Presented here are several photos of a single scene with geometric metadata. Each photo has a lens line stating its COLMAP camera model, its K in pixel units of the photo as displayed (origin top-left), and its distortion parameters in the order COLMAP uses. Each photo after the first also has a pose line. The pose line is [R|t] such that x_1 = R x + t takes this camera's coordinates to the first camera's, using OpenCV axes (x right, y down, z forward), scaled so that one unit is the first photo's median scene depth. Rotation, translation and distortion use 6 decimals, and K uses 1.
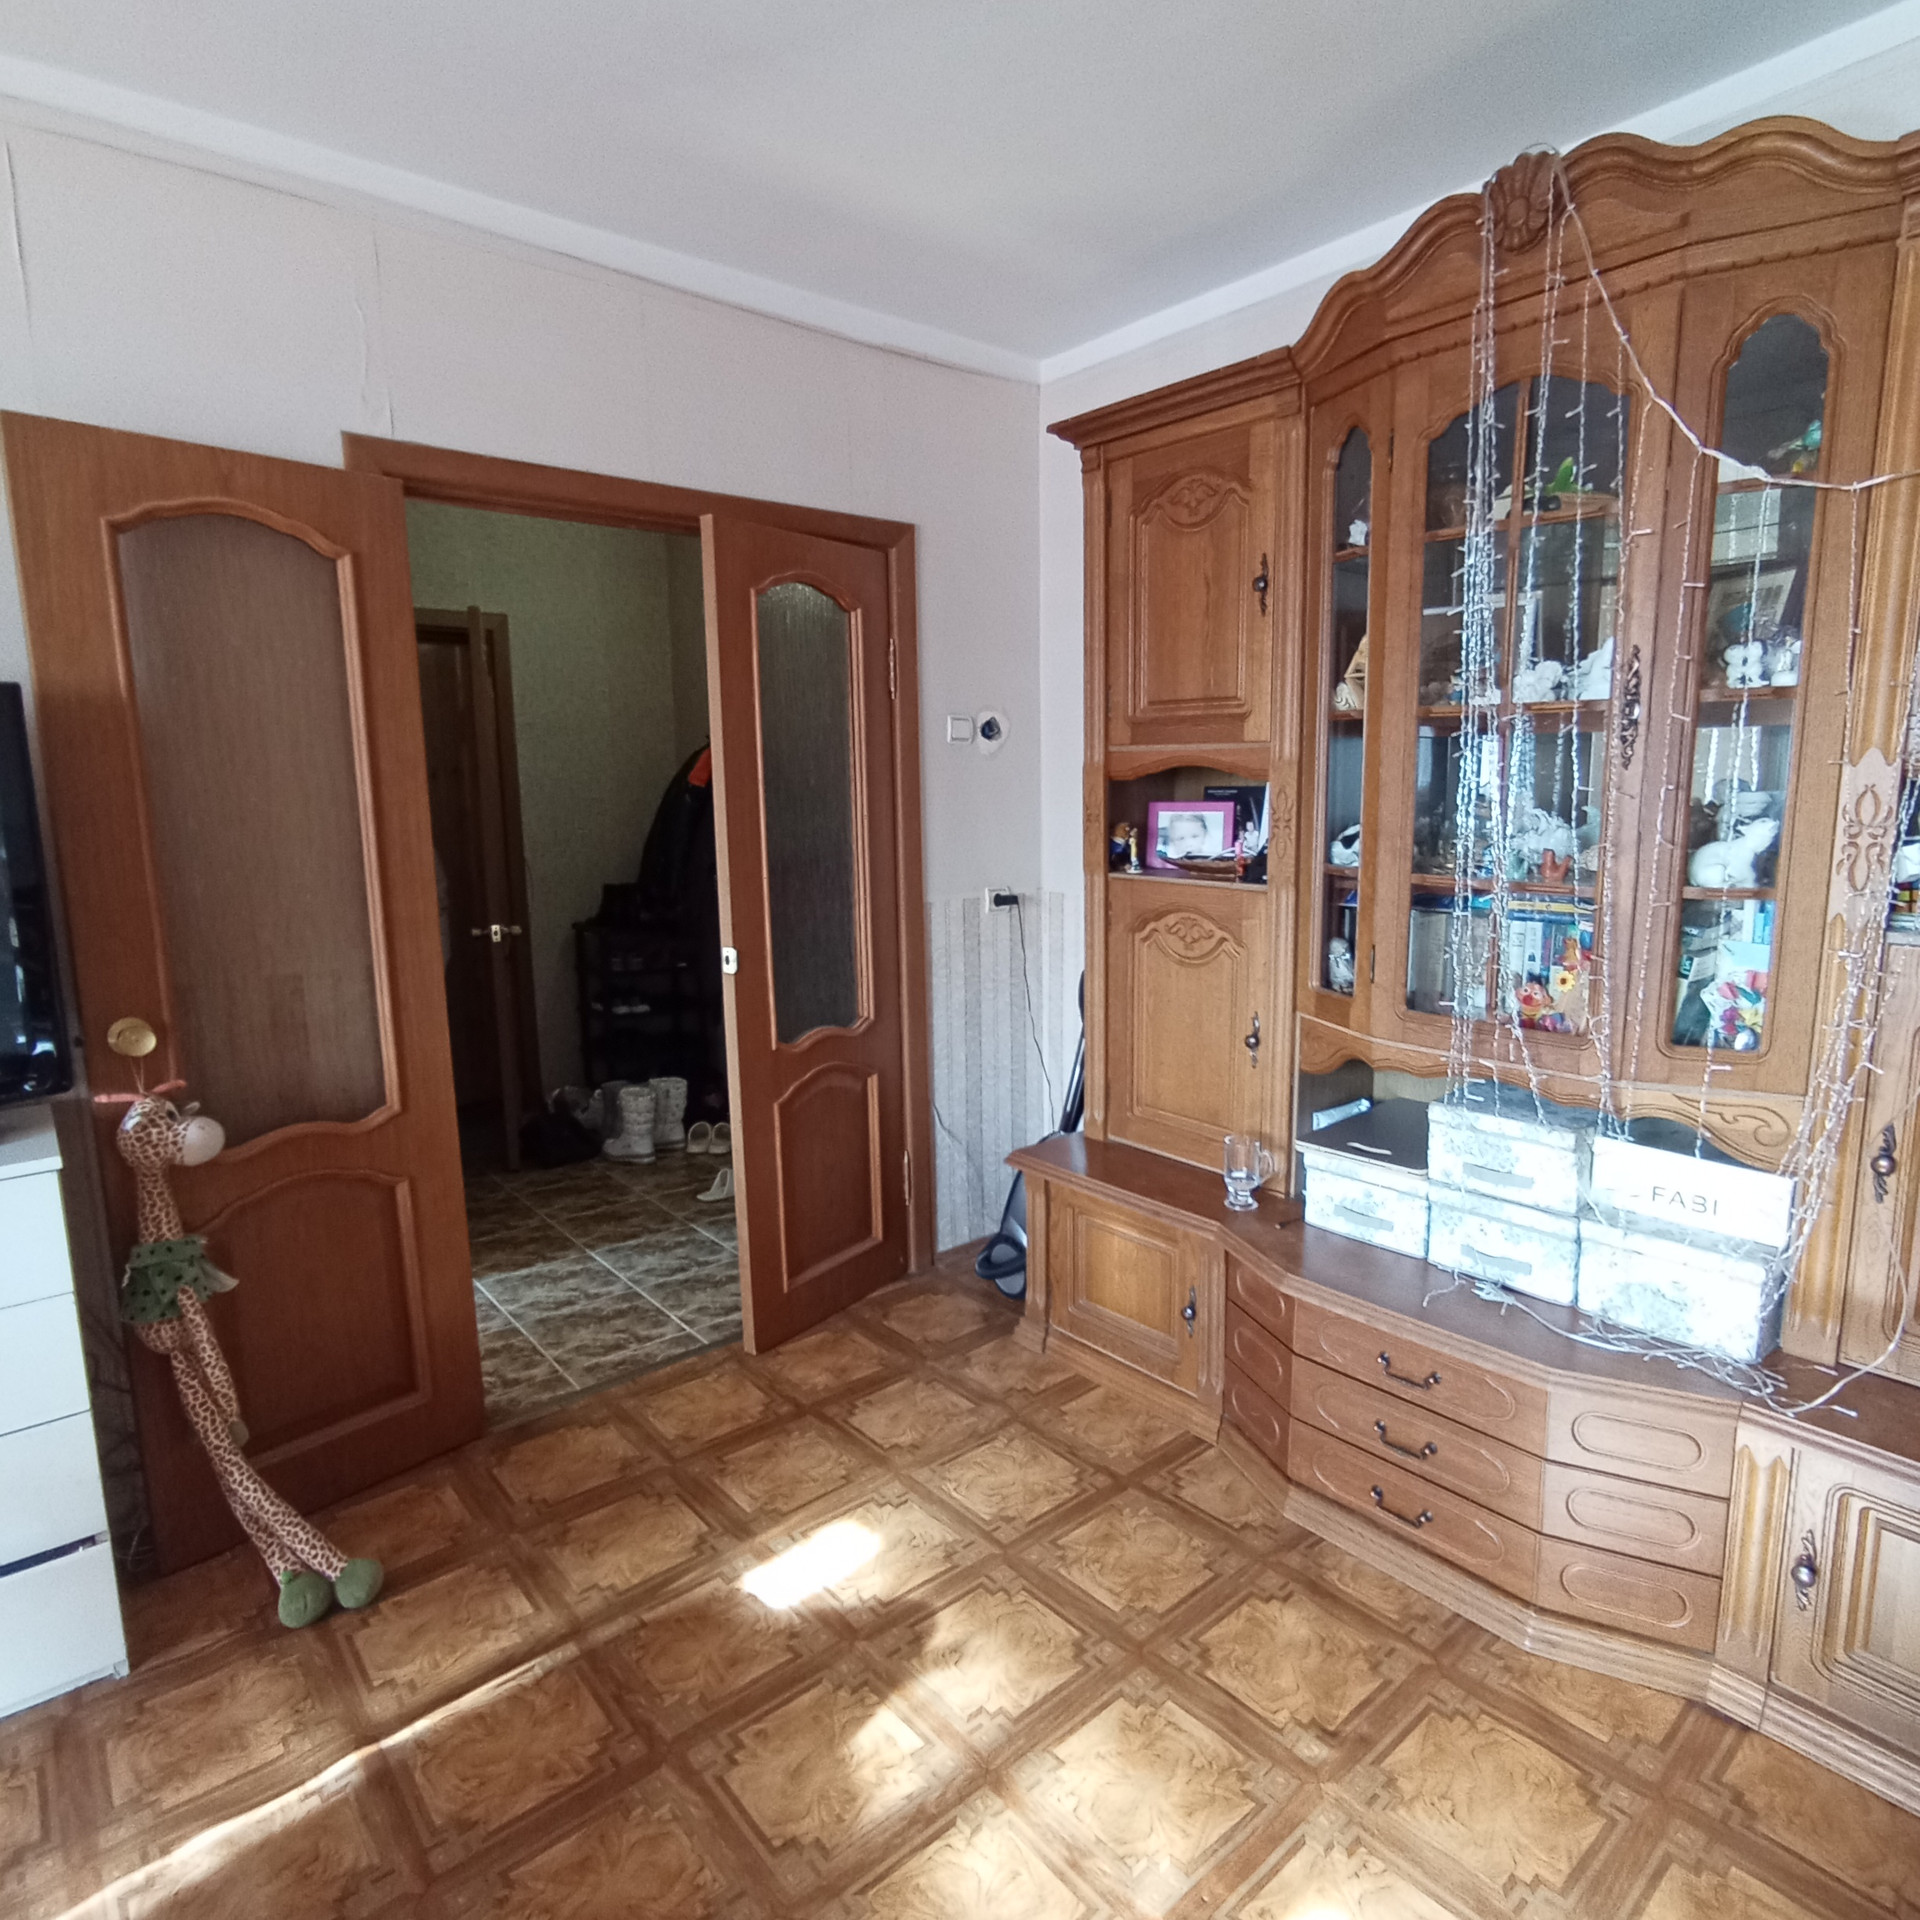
lens RADIAL K [[1140.3, 0, 960.9], [0, 1140.3, 955.3], [0, 0, 1]] dist [-0.009871, 0.000364]
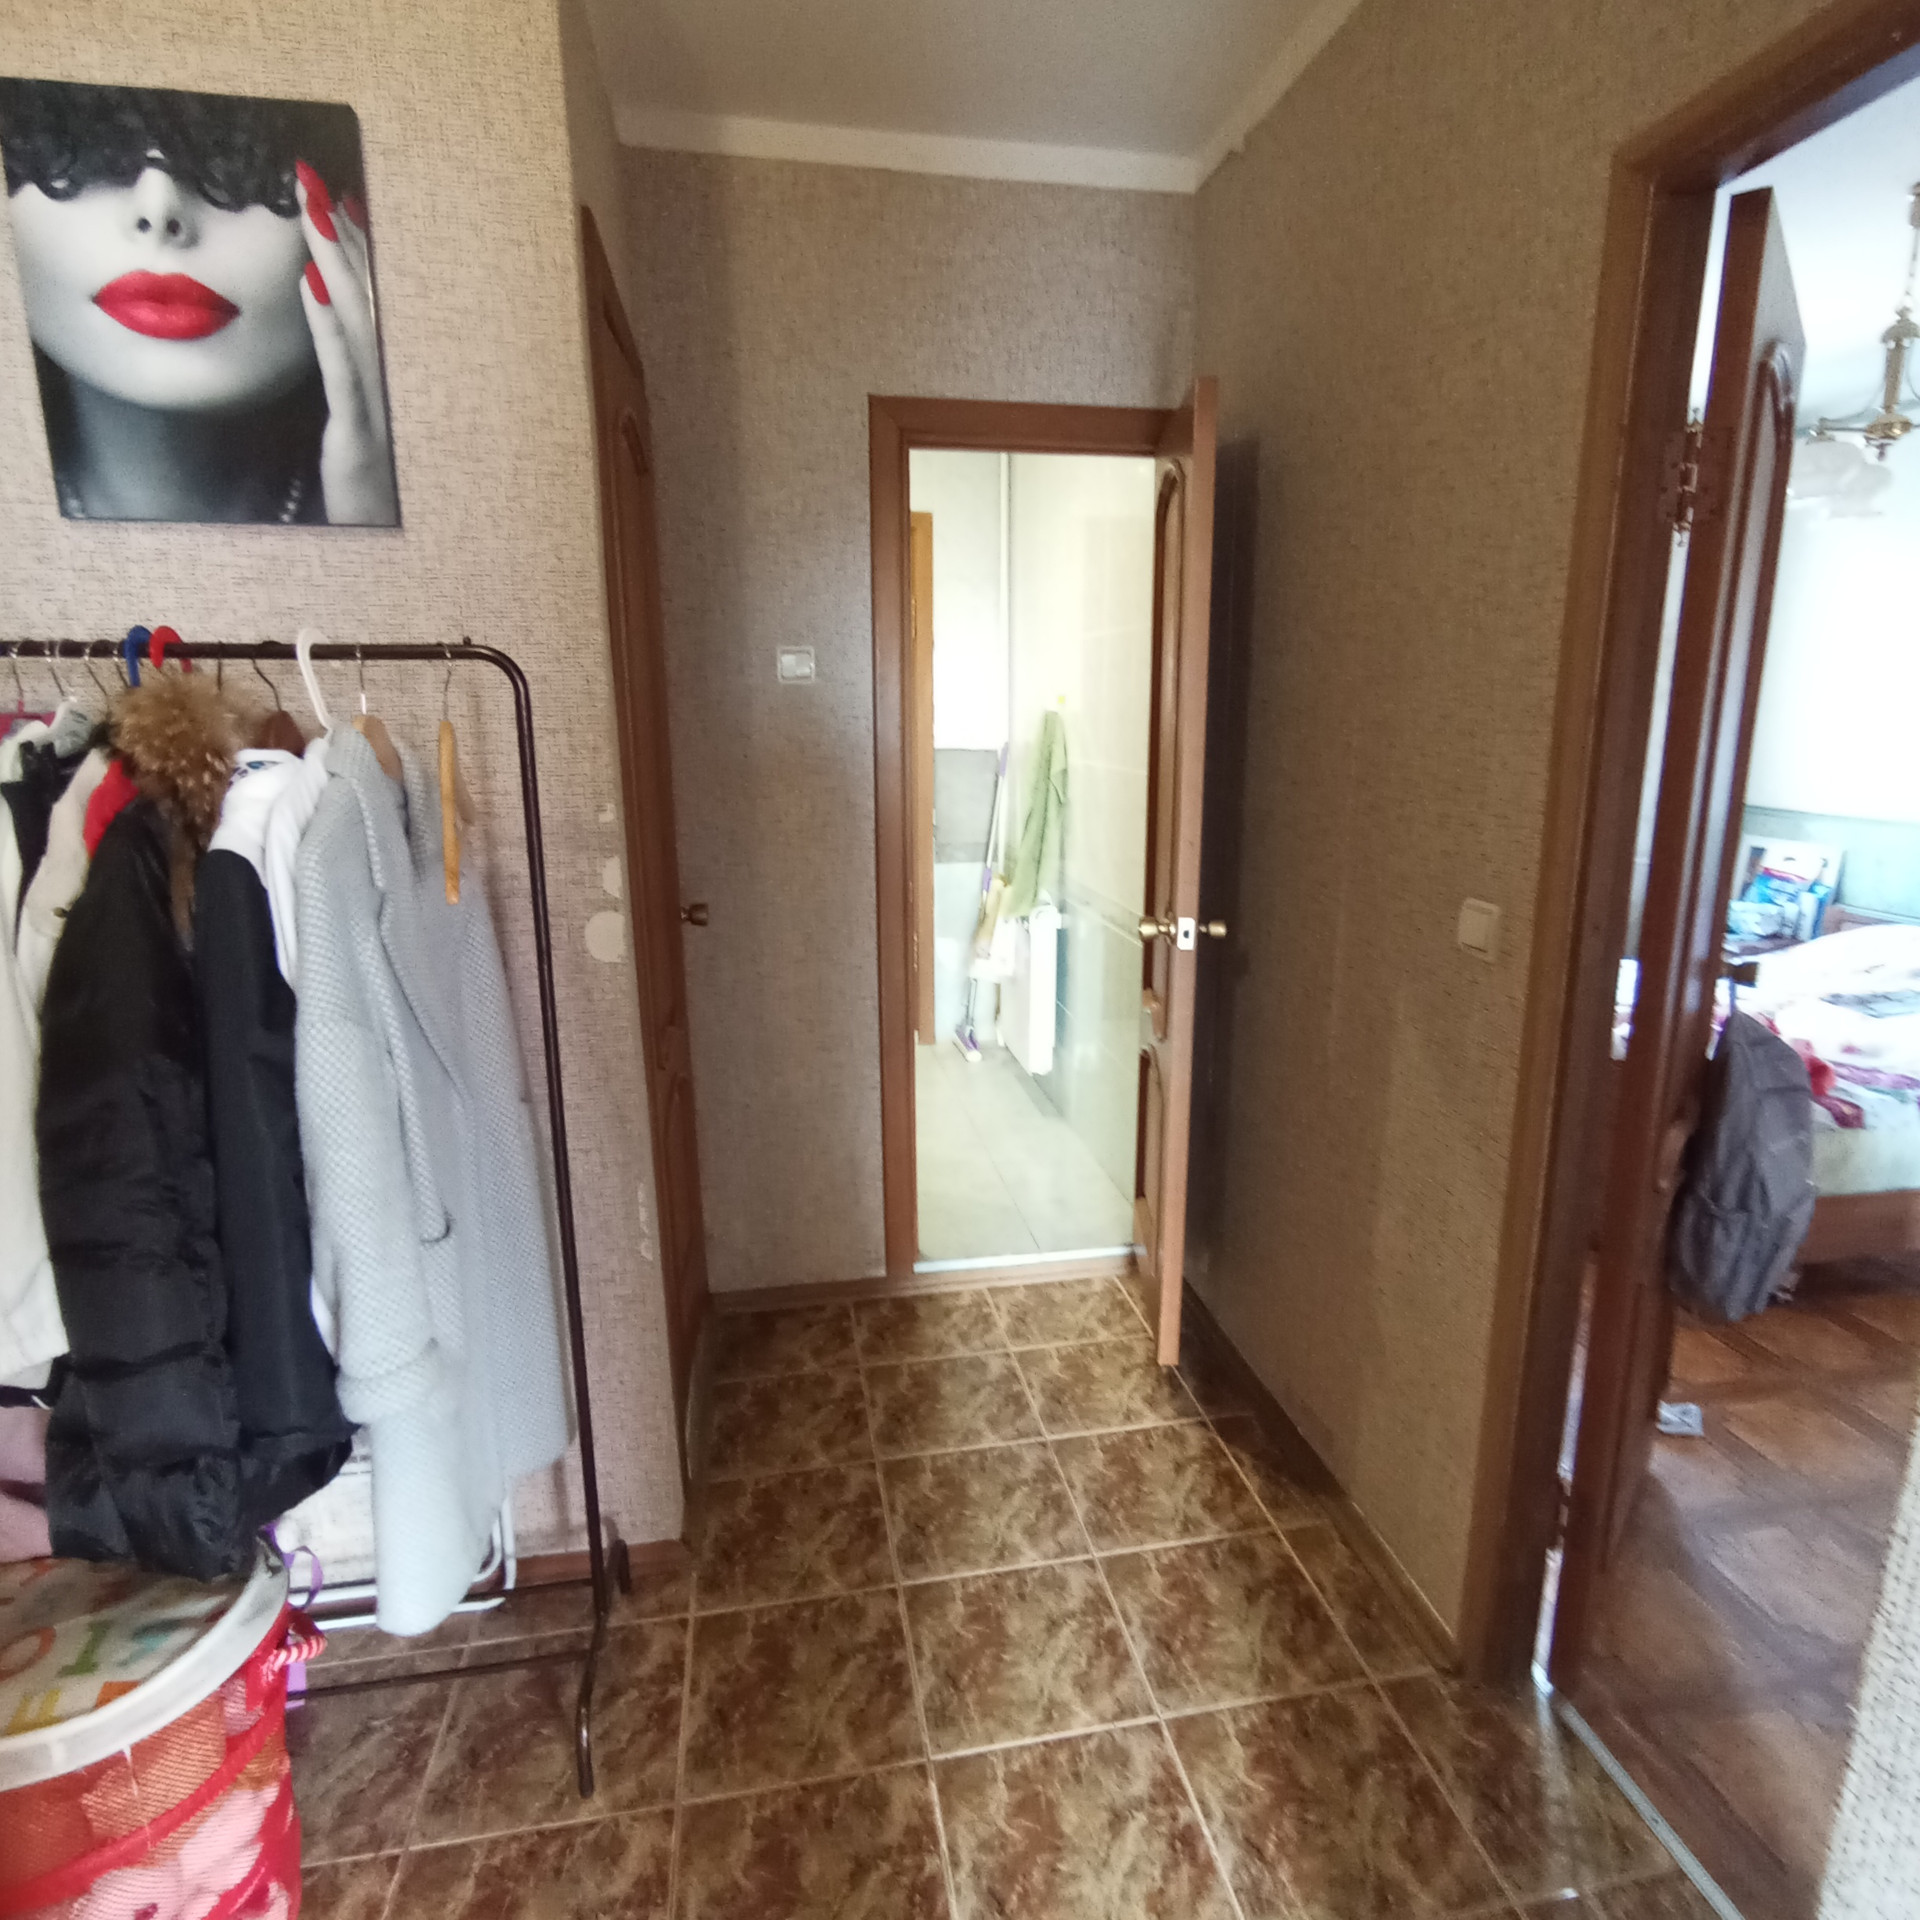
lens RADIAL K [[1140.3, 0, 966.4], [0, 1140.3, 962.2], [0, 0, 1]] dist [-0.009871, 0.000364]
pose [[0.486453, -0.185524, 0.853782, -0.655929], [0.129514, 0.981711, 0.139531, -0.120674], [-0.864054, 0.042701, 0.501585, 0.744439]]
